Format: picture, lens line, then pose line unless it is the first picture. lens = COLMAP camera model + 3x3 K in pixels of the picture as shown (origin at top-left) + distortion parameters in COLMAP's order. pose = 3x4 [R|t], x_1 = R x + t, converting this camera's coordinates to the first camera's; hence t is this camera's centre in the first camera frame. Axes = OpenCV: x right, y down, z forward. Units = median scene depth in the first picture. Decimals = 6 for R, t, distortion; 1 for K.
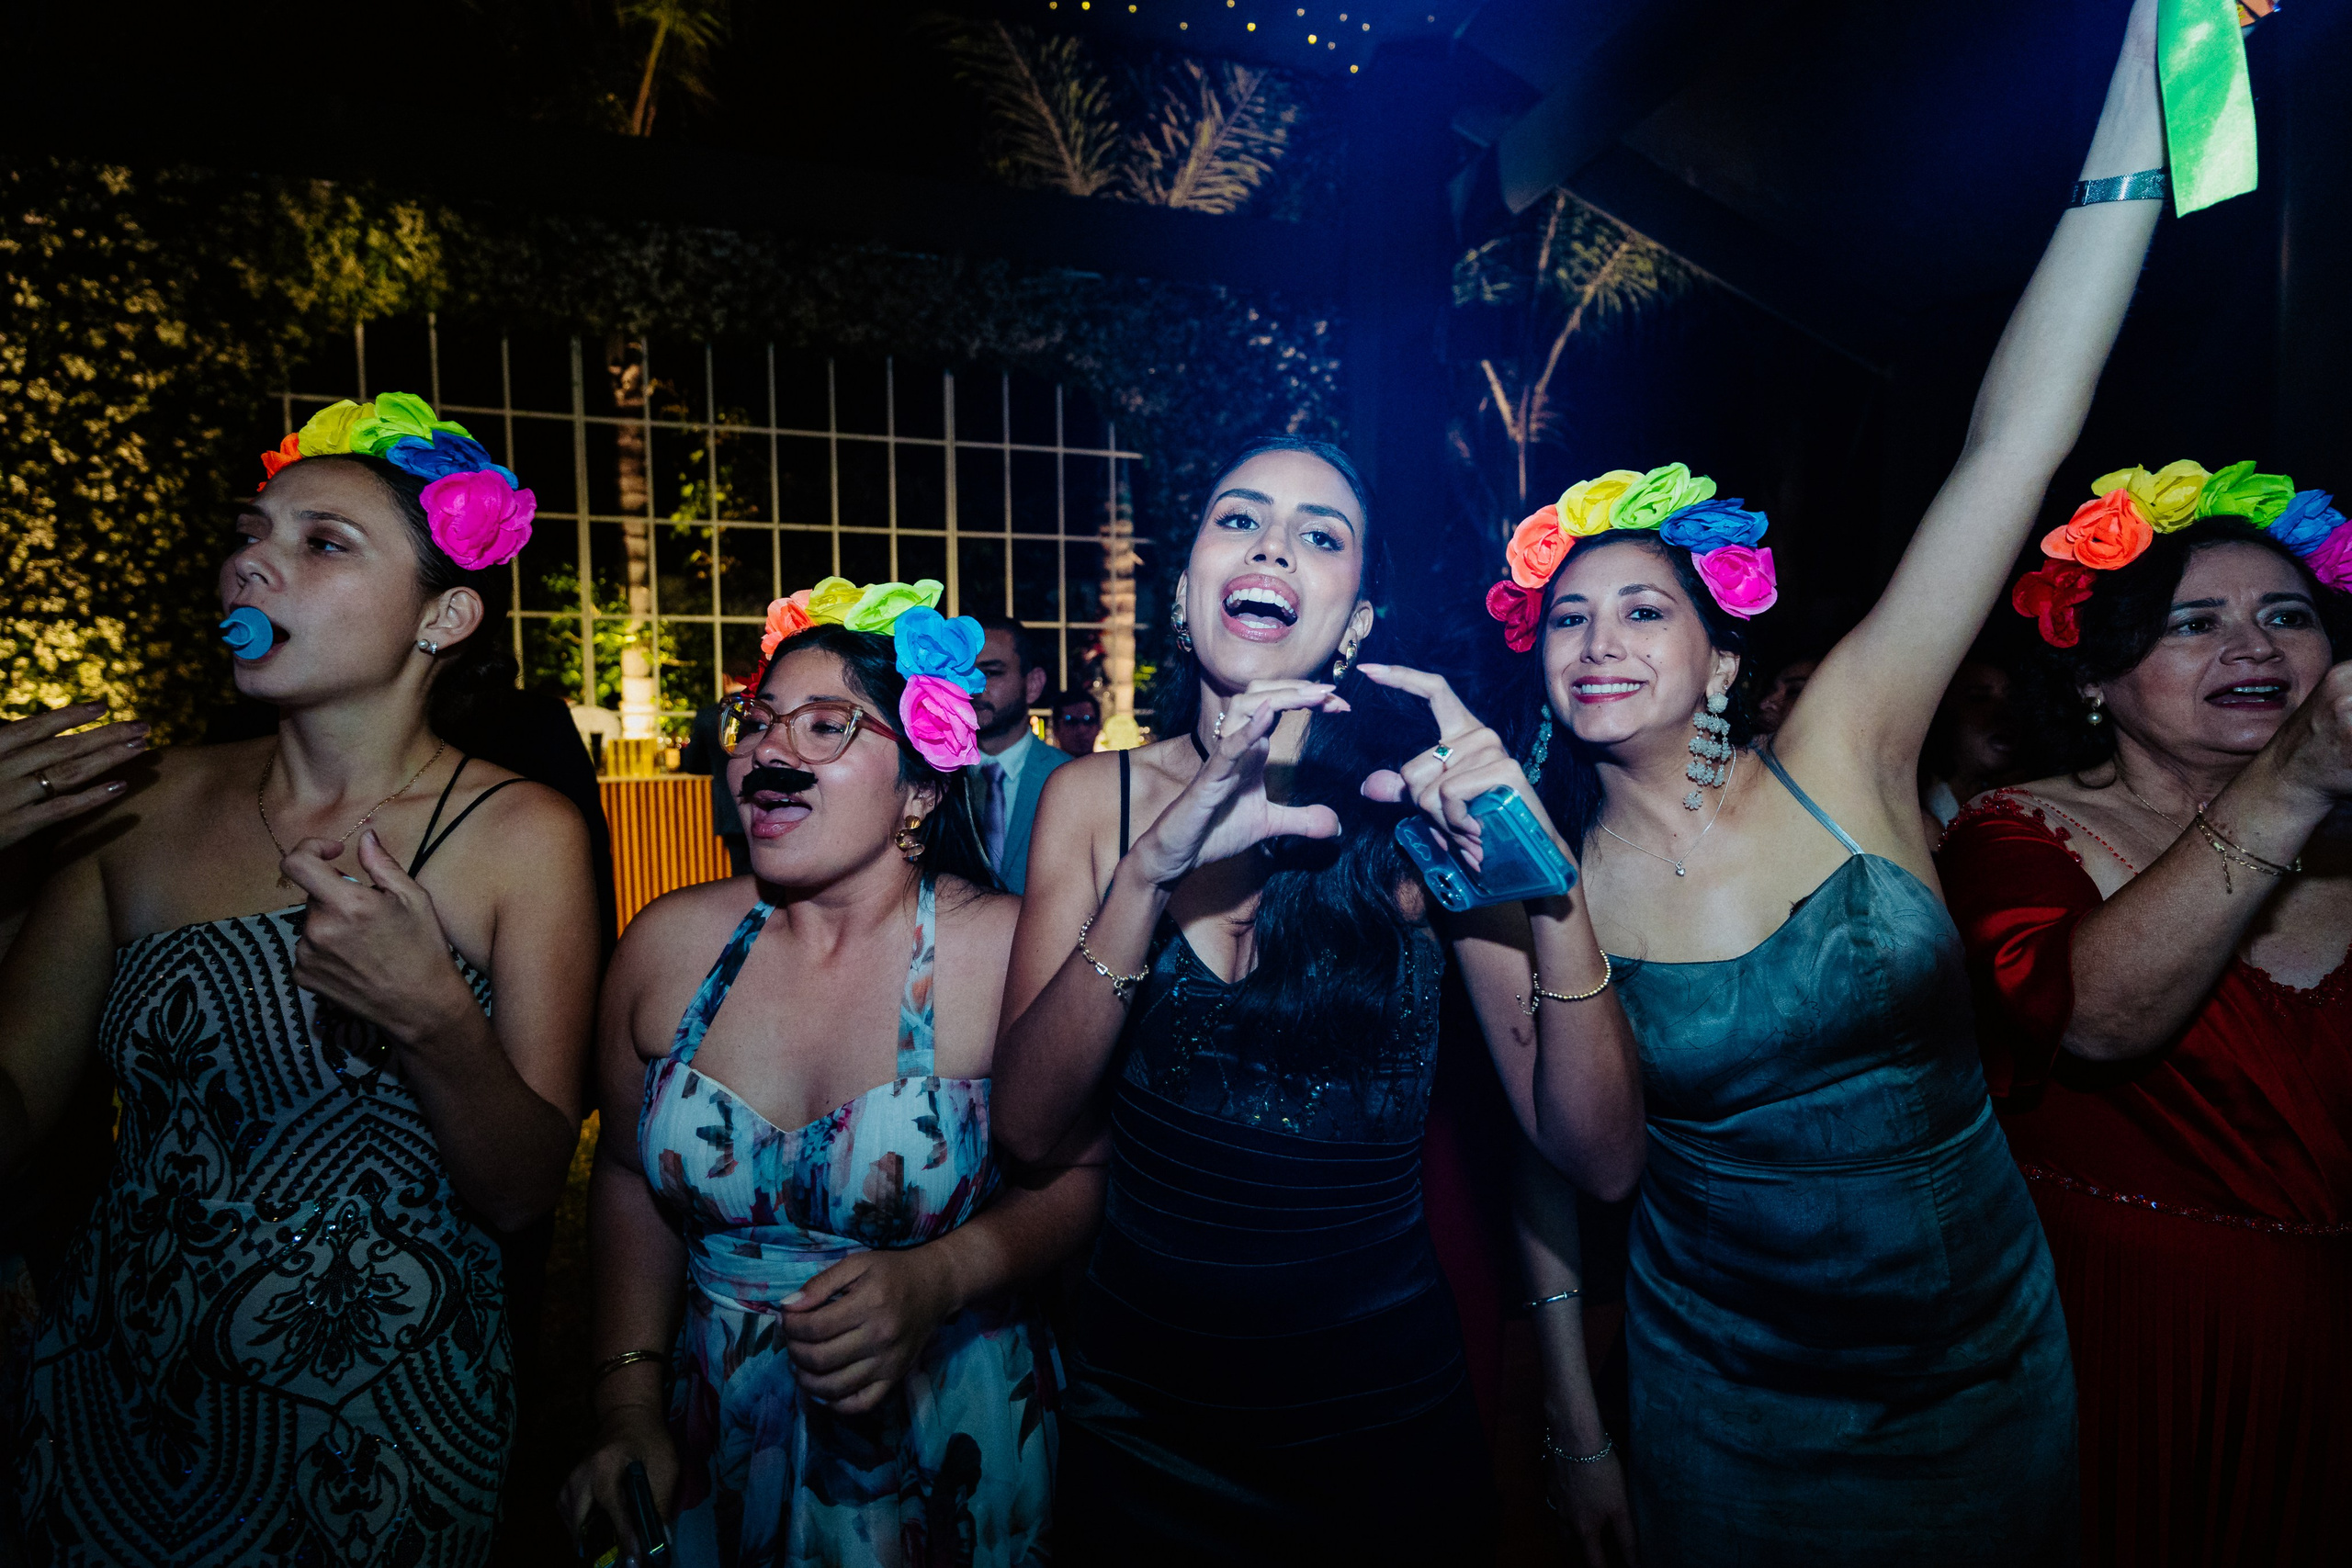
lens RADIAL K [[1102.4, 0, 1170.1], [0, 1102.4, 785.8], [0, 0, 1]] dist [0.019720, -0.000161]
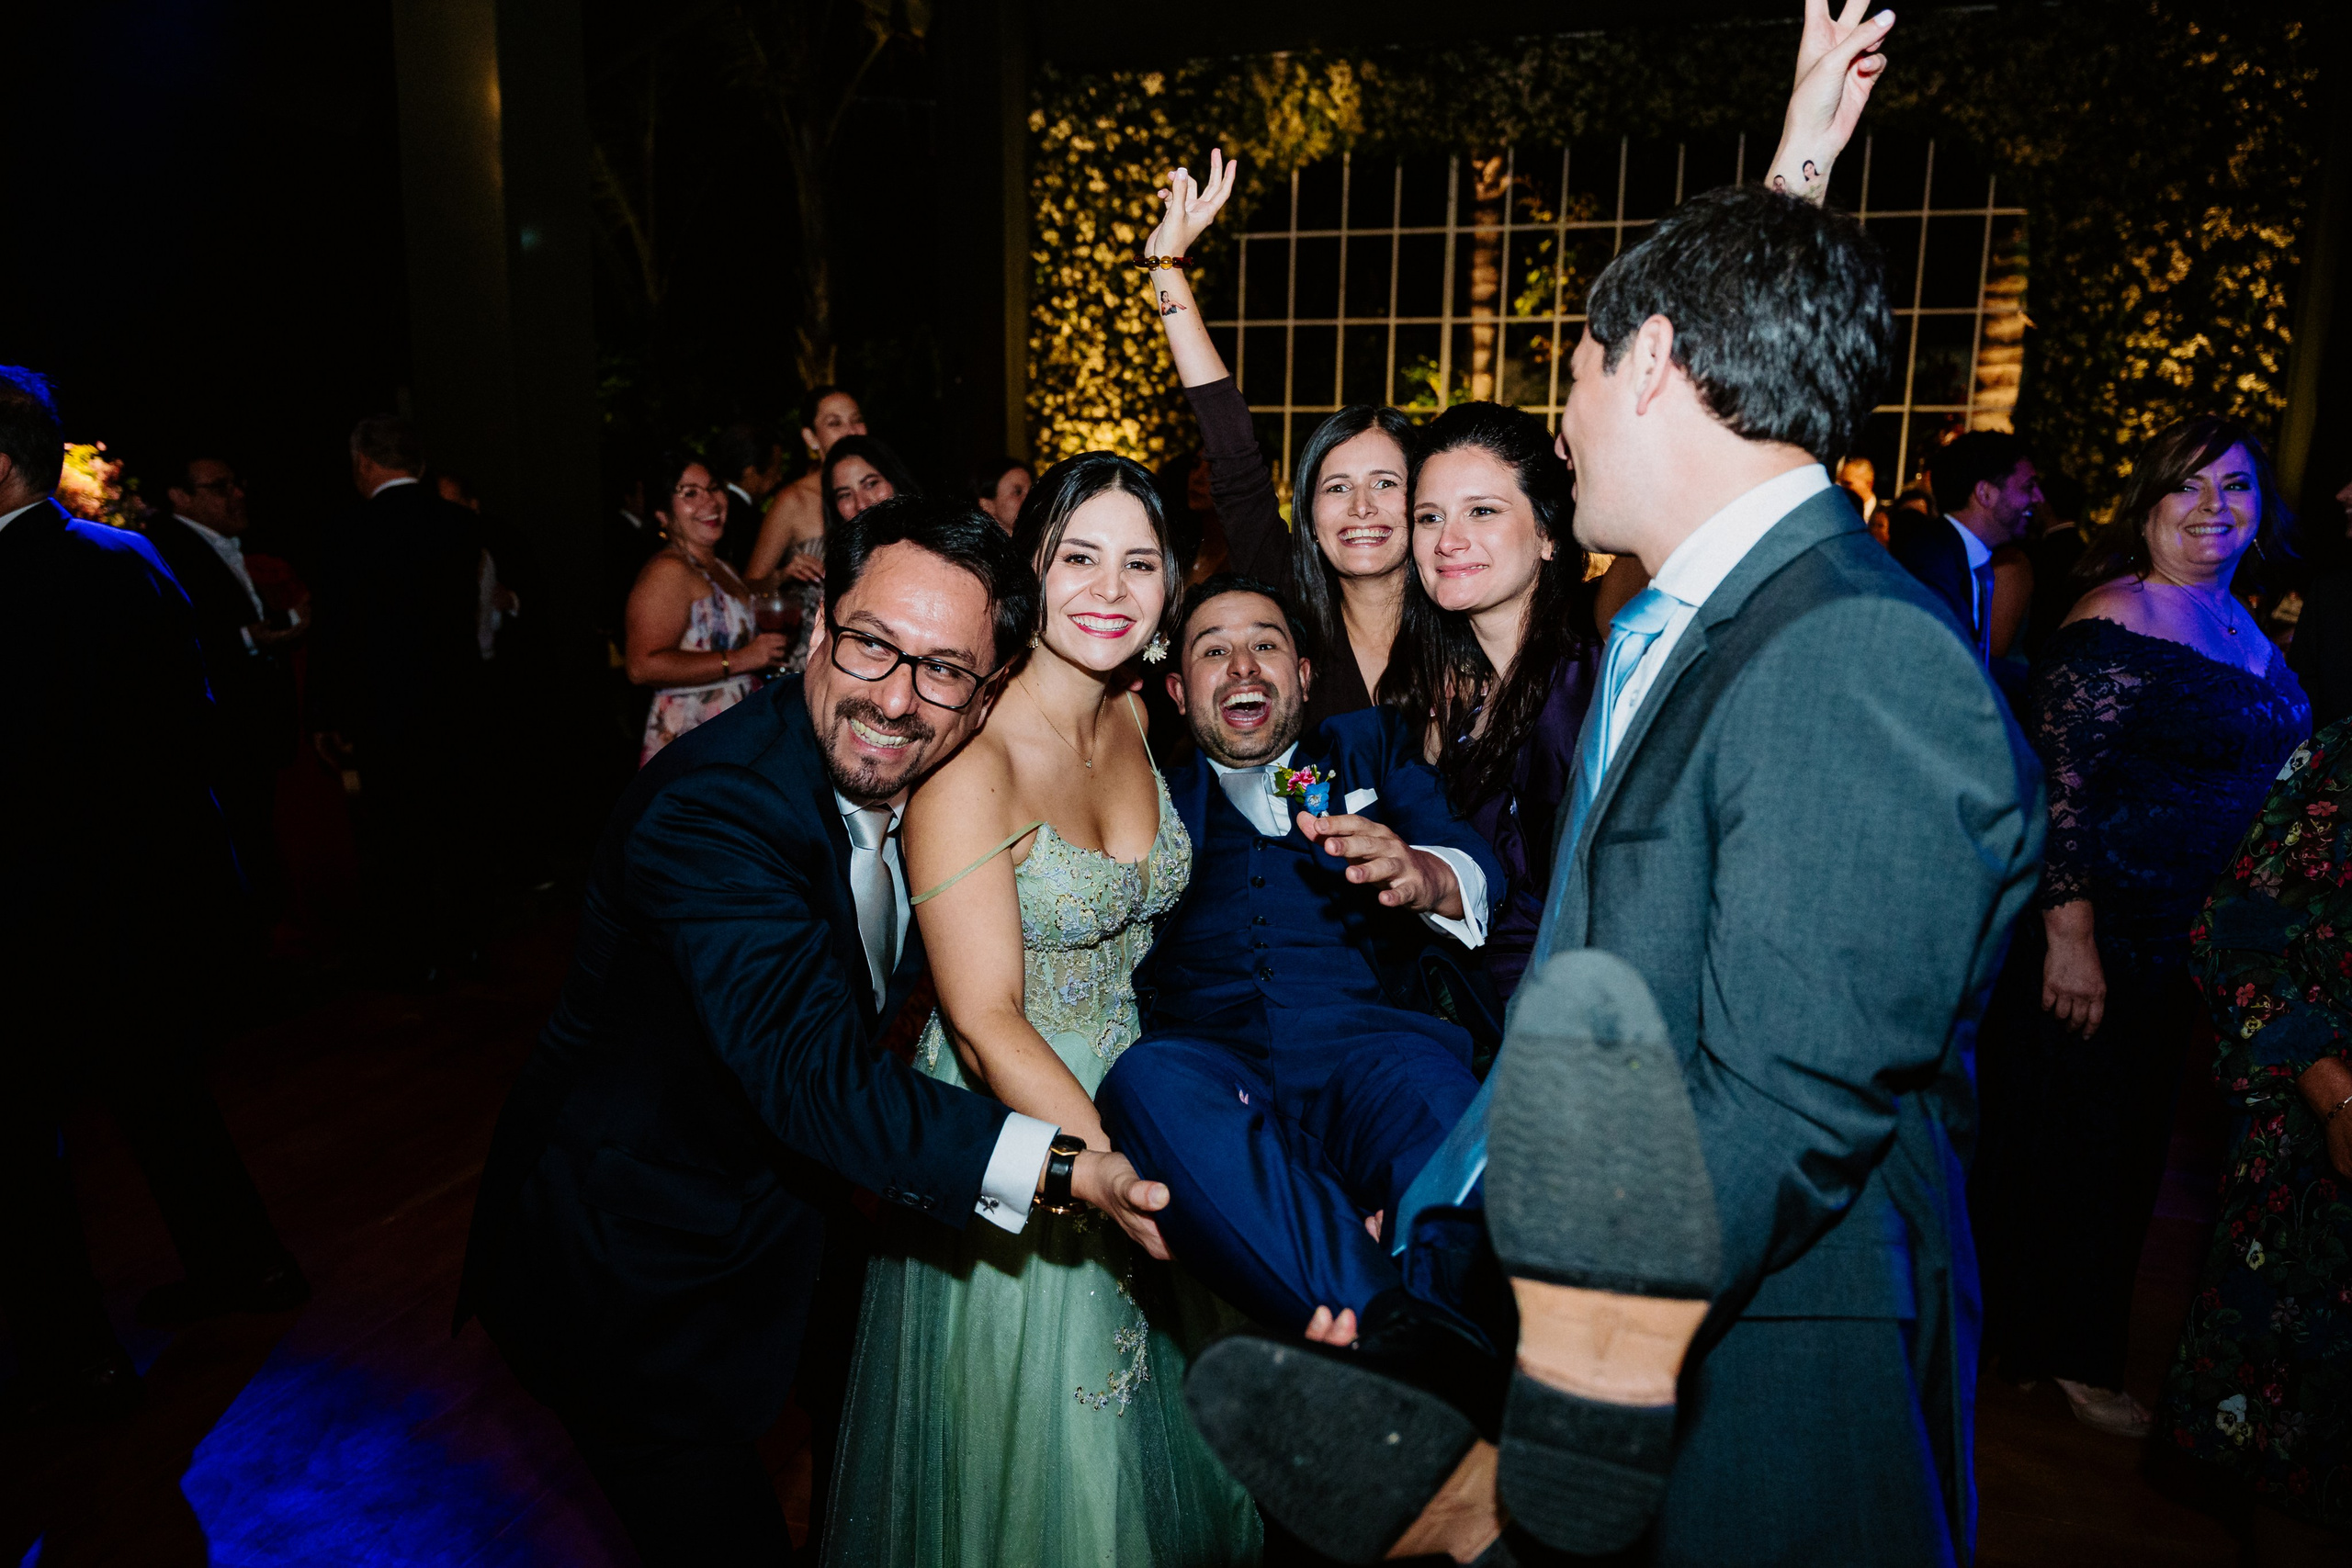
lens RADIAL K [[1560.4, 0, 1174.8], [0, 1560.4, 790.9], [0, 0, 1]] dist [0.002844, -0.018785]
pose [[0.825028, 0.122010, -0.551764, 0.177763], [-0.054898, 0.989100, 0.136631, 0.029543], [0.562420, -0.082434, 0.822733, -0.504516]]
